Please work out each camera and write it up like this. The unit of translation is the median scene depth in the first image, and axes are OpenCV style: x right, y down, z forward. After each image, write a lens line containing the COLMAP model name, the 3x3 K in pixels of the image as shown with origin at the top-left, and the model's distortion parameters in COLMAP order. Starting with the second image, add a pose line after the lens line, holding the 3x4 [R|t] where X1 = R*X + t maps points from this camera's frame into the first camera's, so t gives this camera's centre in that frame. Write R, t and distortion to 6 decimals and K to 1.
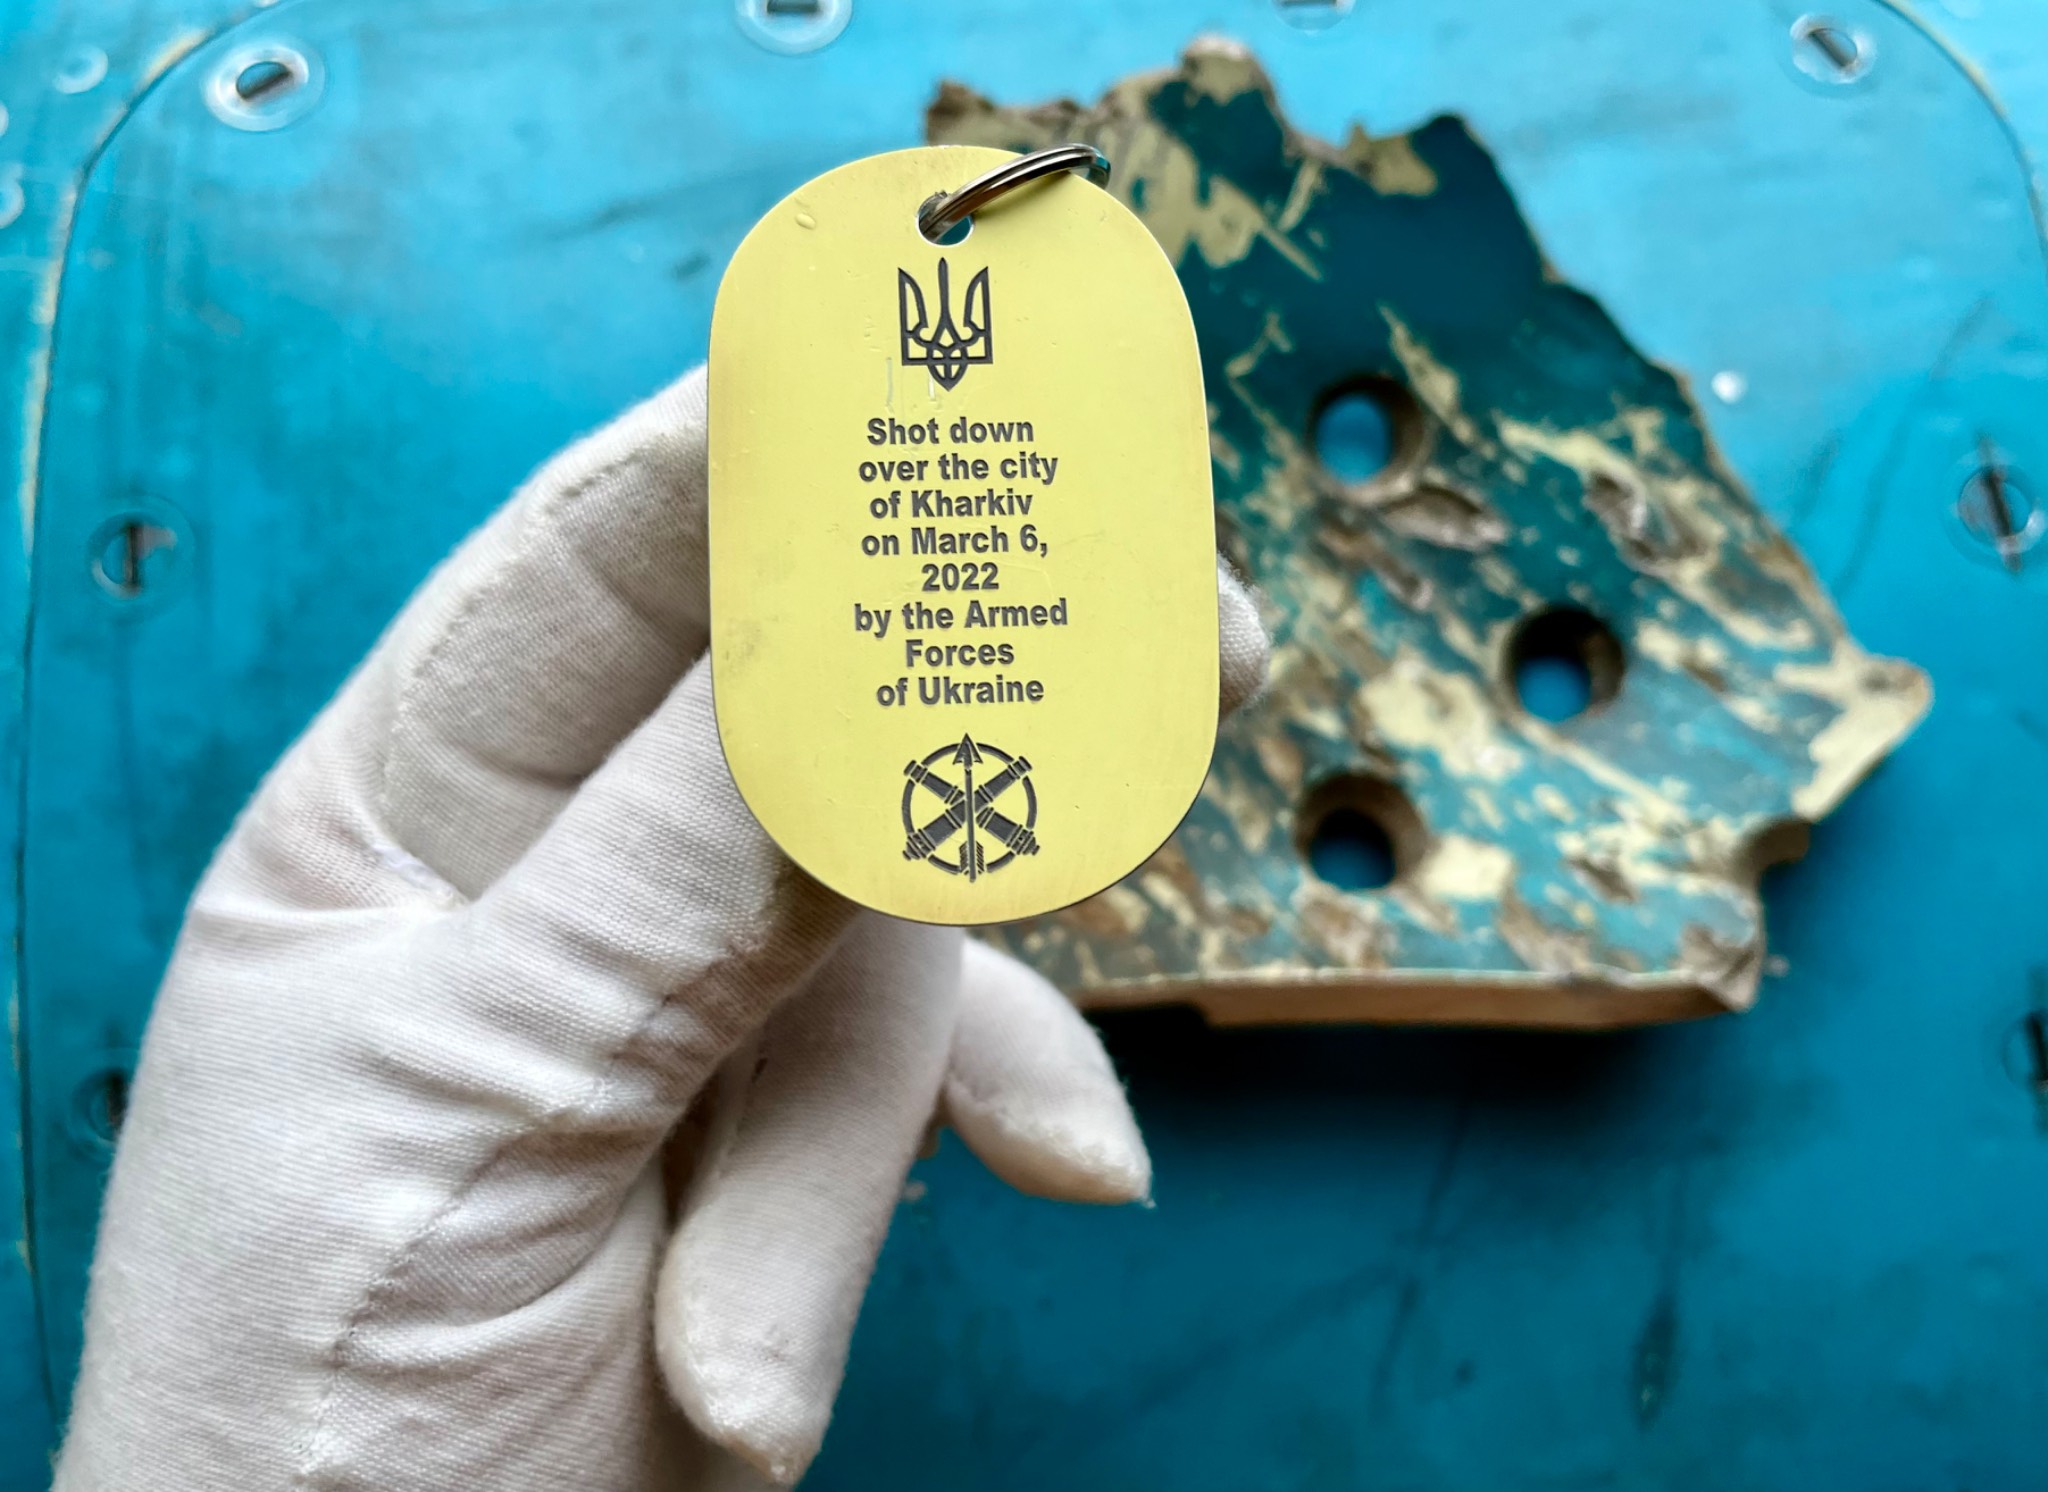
lens RADIAL K [[1825.1, 0, 976.0], [0, 1825.1, 746.4], [0, 0, 1]] dist [-0.046210, -0.008143]
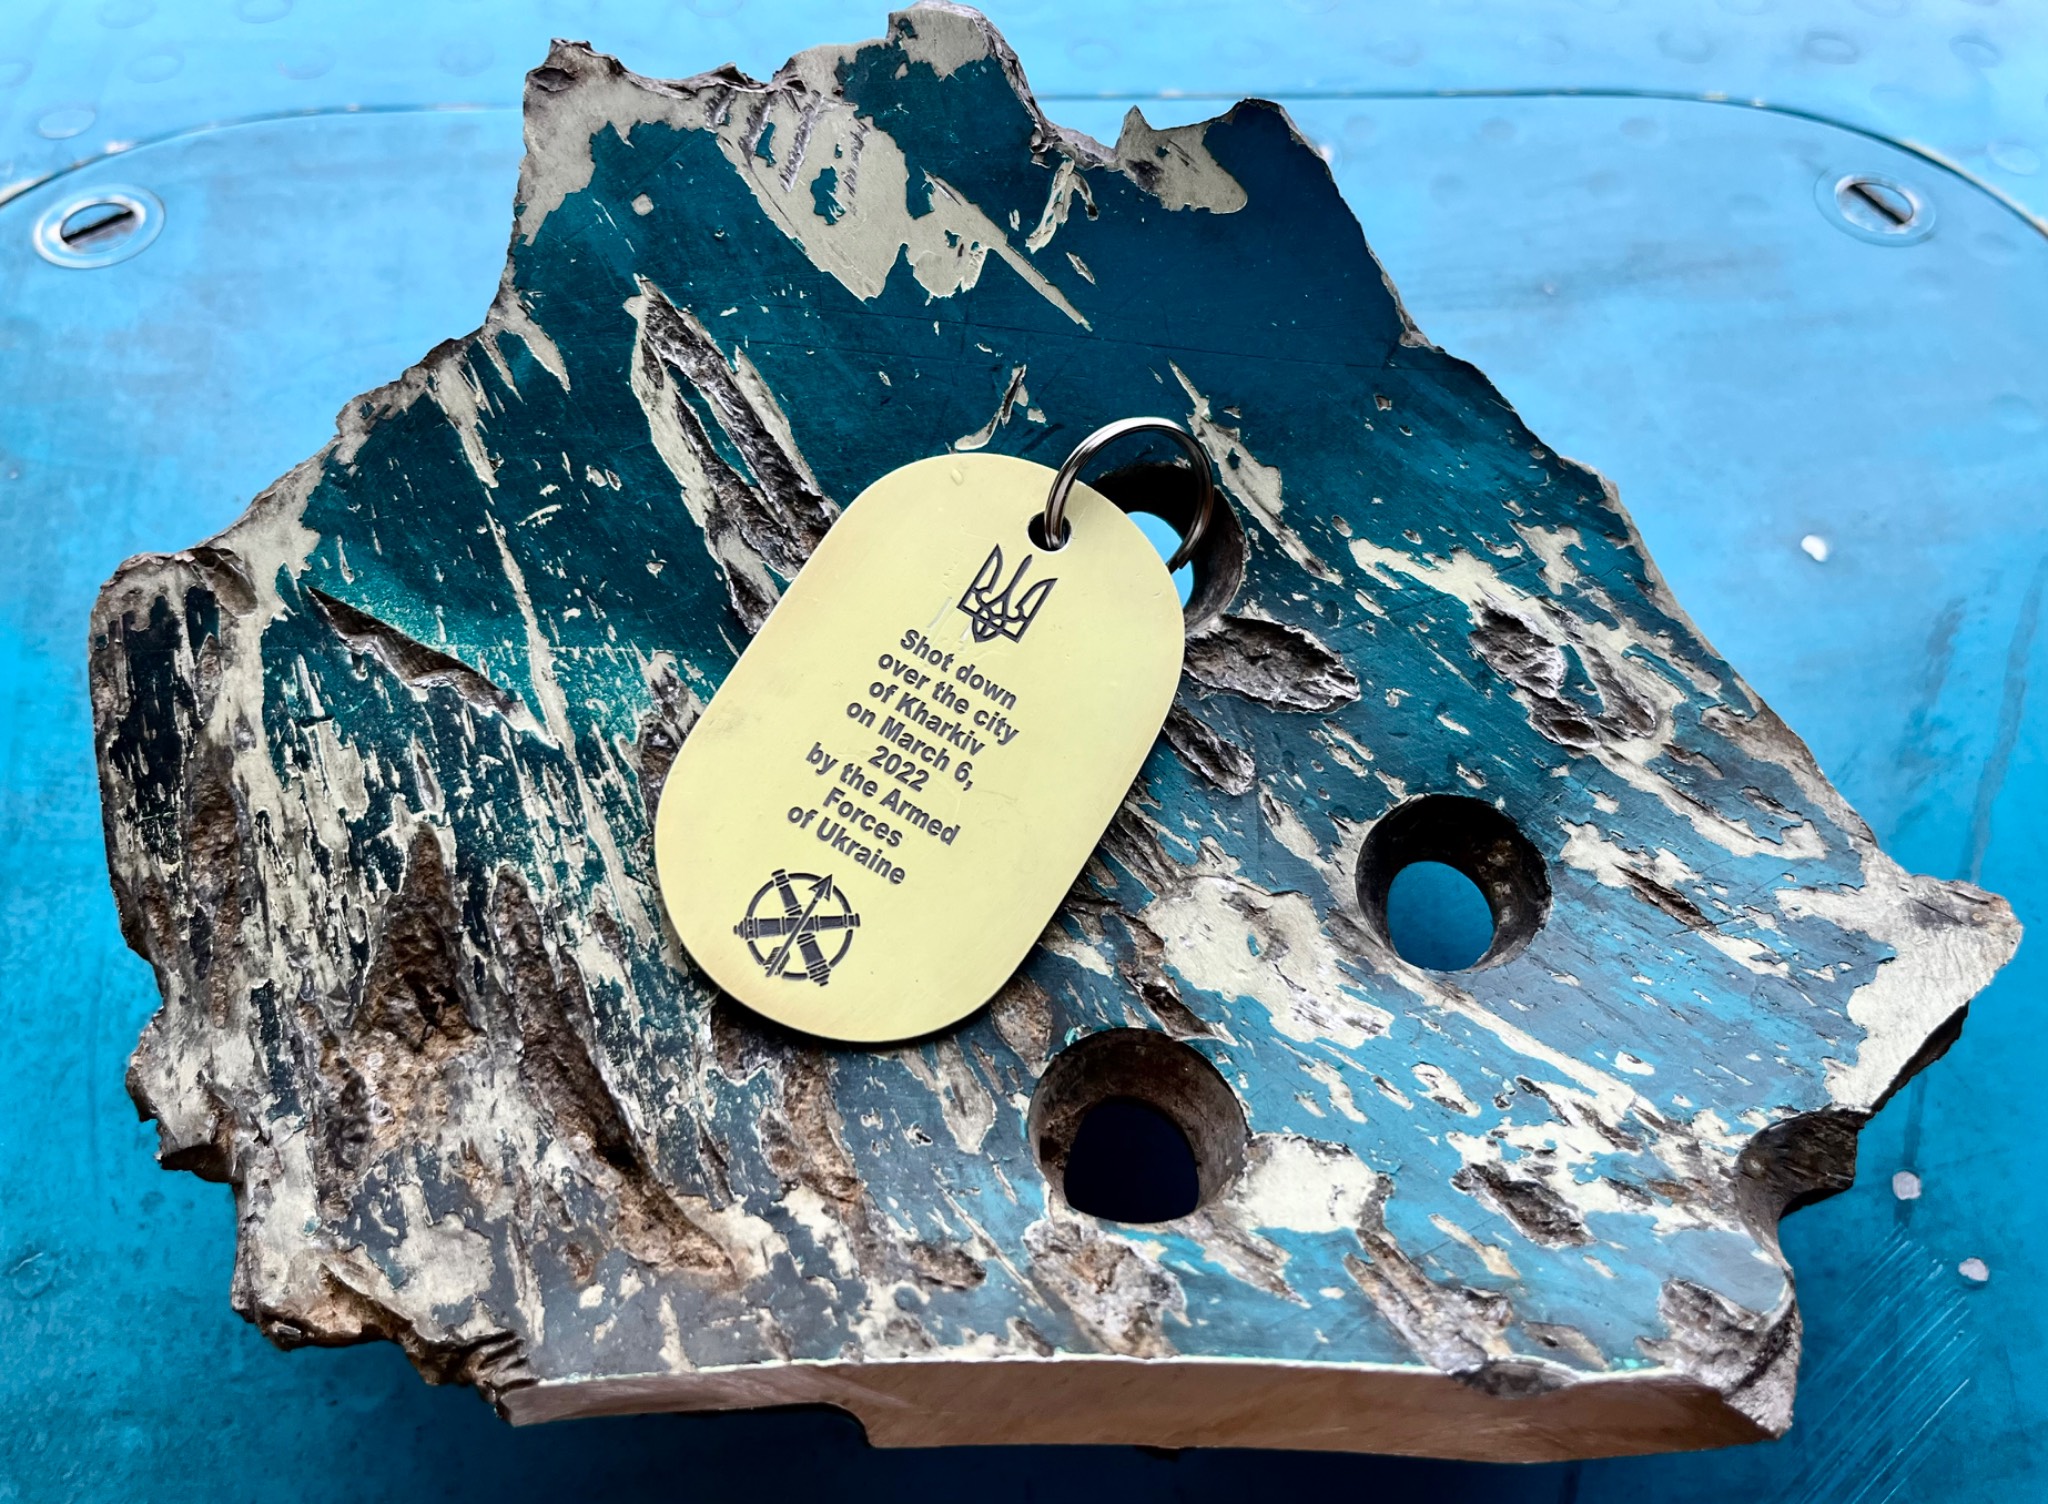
lens RADIAL K [[1809.2, 0, 979.1], [0, 1809.2, 719.0], [0, 0, 1]] dist [0.000518, -0.021105]
pose [[0.999029, 0.030705, 0.031593, 0.129505], [-0.021869, 0.968153, -0.249403, 0.066192], [-0.038245, 0.248470, 0.967884, 0.355364]]
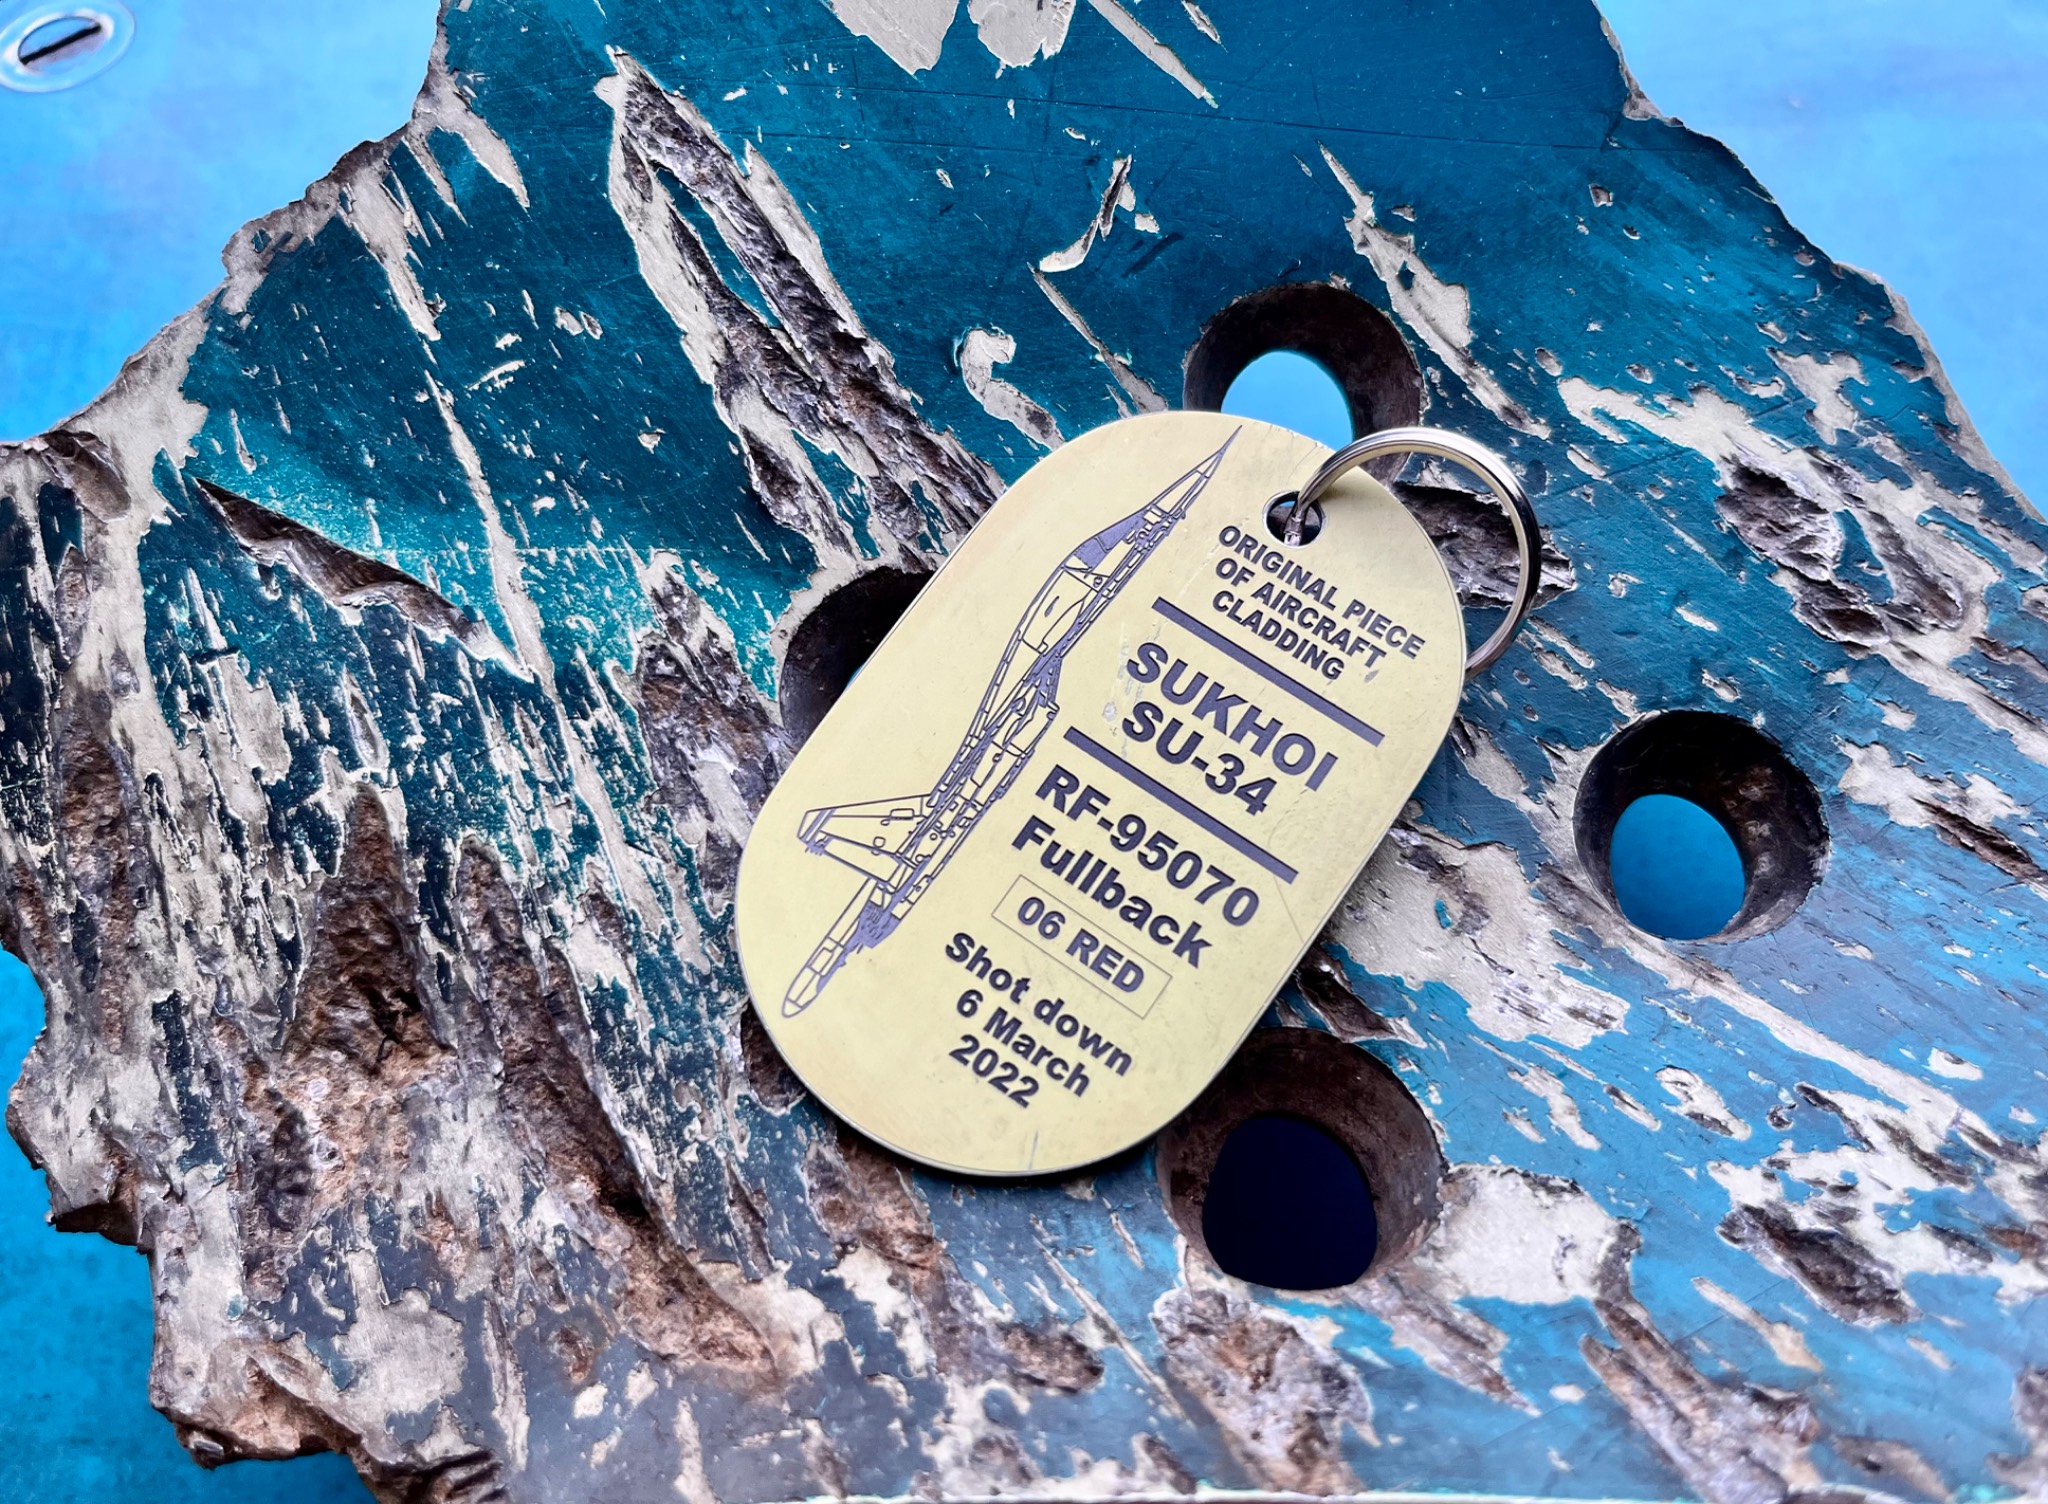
lens RADIAL K [[1753.0, 0, 1054.2], [0, 1753.0, 801.3], [0, 0, 1]] dist [-0.037299, 0.057836]
pose [[0.999959, 0.003265, 0.008495, 0.139259], [-0.002001, 0.989465, -0.144758, 0.020016], [-0.008878, 0.144735, 0.989431, 0.518536]]
